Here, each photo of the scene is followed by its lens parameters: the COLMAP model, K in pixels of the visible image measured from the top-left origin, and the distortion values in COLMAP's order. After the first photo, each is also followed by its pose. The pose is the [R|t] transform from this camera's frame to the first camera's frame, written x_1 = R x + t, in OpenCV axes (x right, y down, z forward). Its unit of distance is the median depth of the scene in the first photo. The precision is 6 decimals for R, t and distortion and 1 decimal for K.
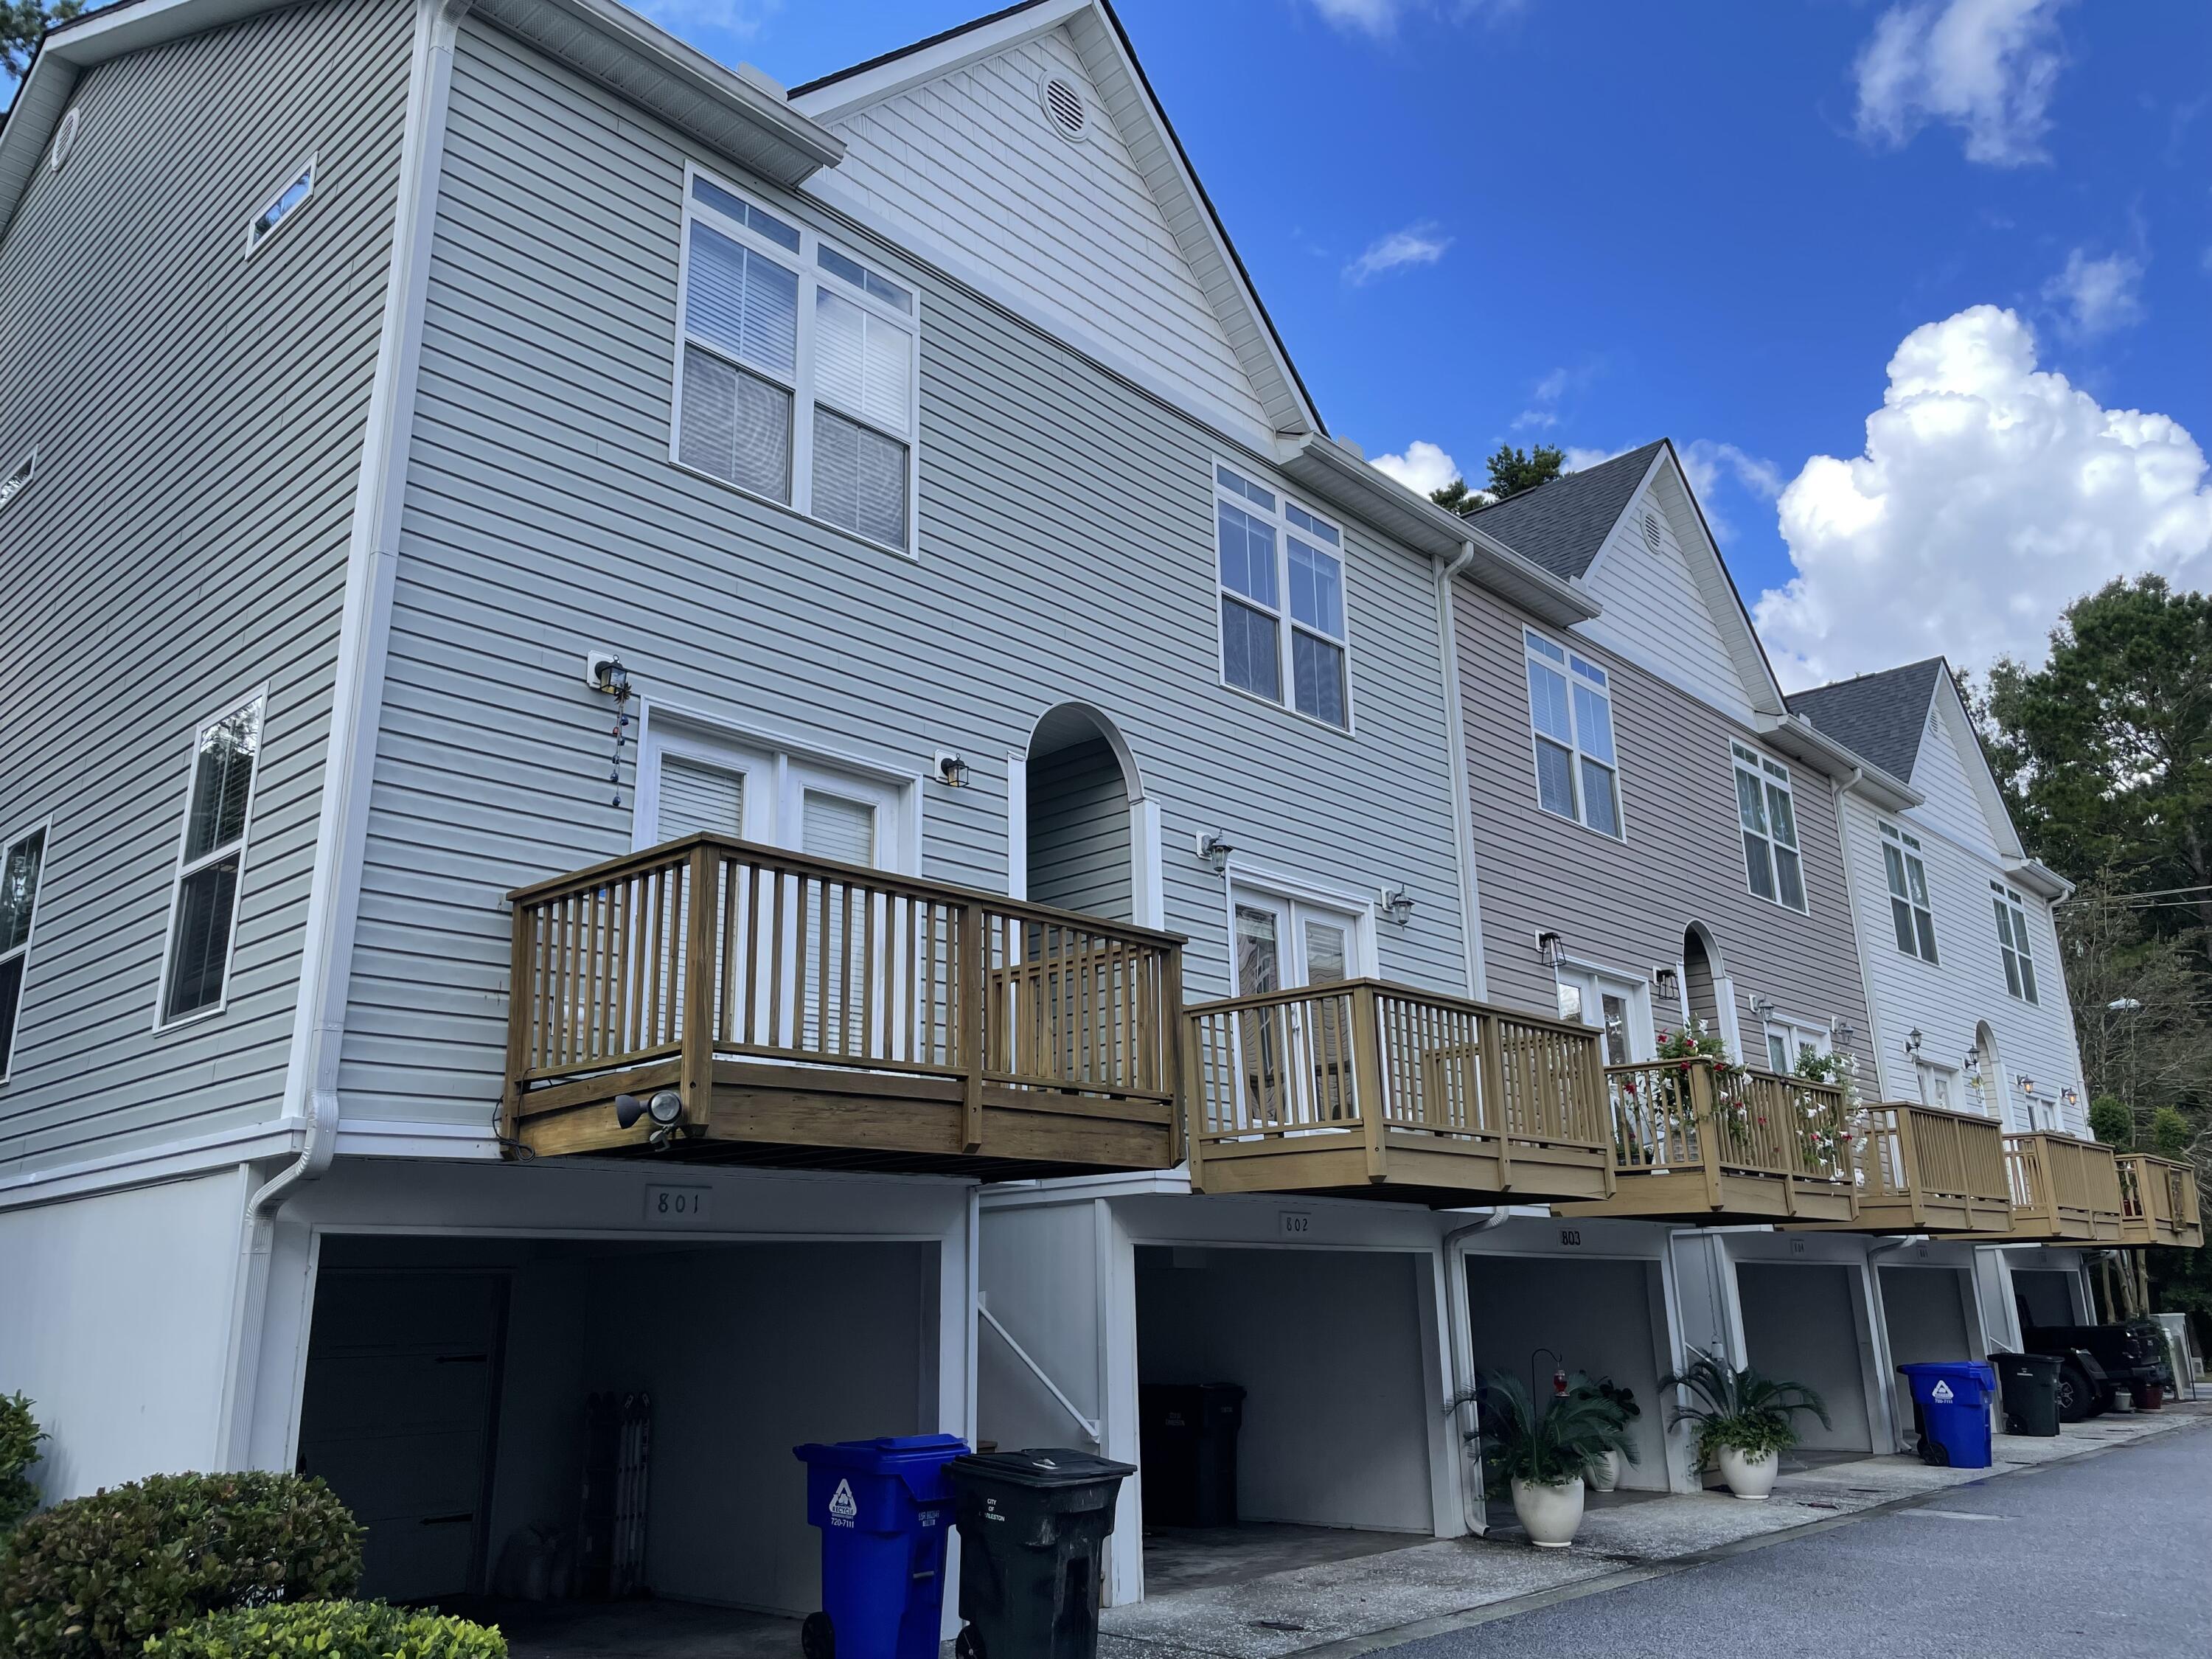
lens RADIAL K [[1680.1, 0, 1108.5], [0, 1680.1, 819.8], [0, 0, 1]] dist [0.035484, -0.036907]
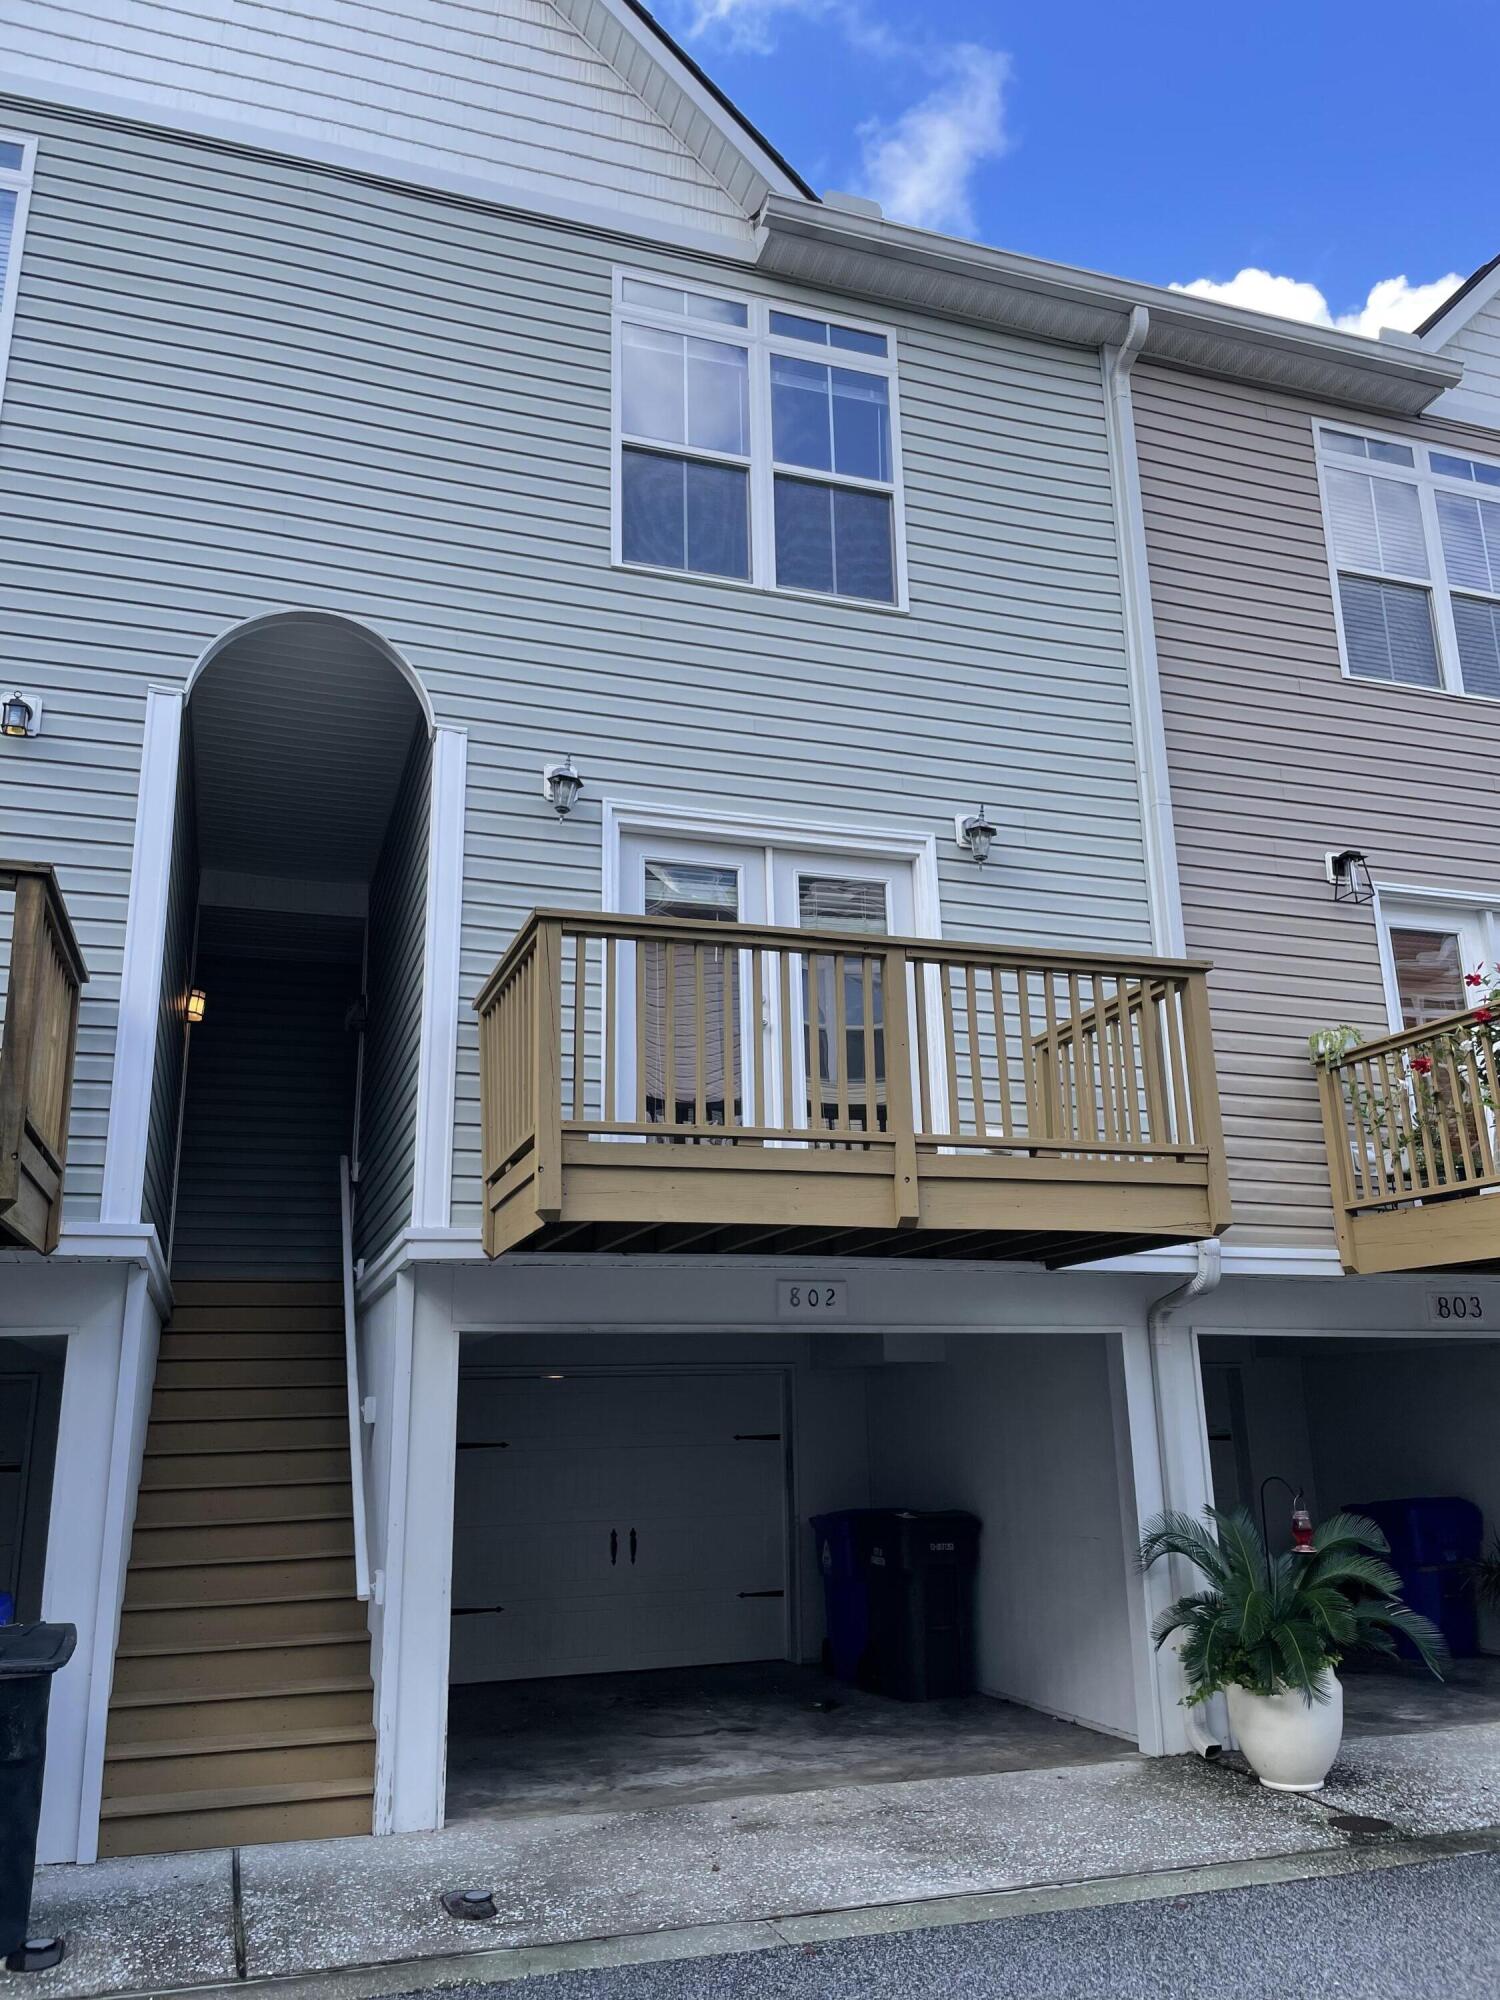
lens RADIAL K [[1519.1, 0, 747.7], [0, 1519.1, 1009.4], [0, 0, 1]] dist [0.035484, -0.036907]
pose [[0.873862, -0.118258, -0.471572, 0.373303], [0.134480, 0.990916, 0.000705, 0.107813], [0.467205, -0.064033, 0.881827, 0.398931]]
